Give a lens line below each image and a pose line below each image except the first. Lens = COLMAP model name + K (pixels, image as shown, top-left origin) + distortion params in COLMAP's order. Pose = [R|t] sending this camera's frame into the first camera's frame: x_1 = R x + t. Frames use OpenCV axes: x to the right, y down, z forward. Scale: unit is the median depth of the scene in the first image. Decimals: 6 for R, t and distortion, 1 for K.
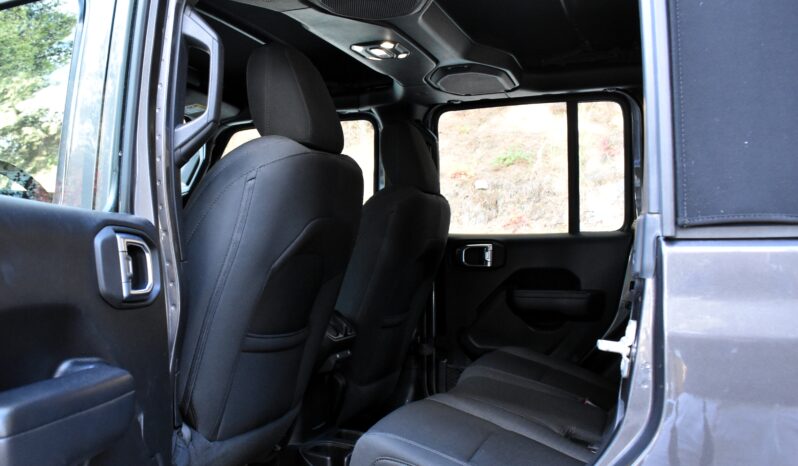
lens RADIAL K [[674.2, 0, 399.0], [0, 674.2, 233.0], [0, 0, 1]] dist [-0.087823, -0.002983]
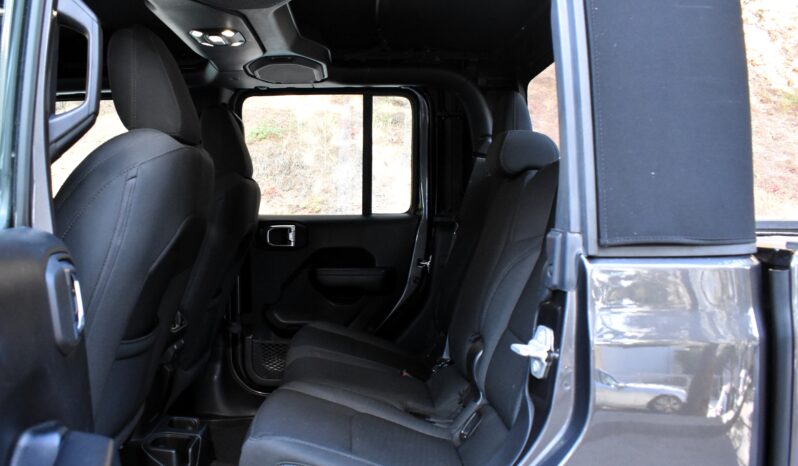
lens RADIAL K [[621.9, 0, 393.1], [0, 621.9, 236.1], [0, 0, 1]] dist [-0.080551, 0.006121]
pose [[0.940539, -0.000680, 0.339684, -0.094734], [-0.015531, 0.998866, 0.045004, -0.024571], [-0.339330, -0.047604, 0.939462, 0.049032]]
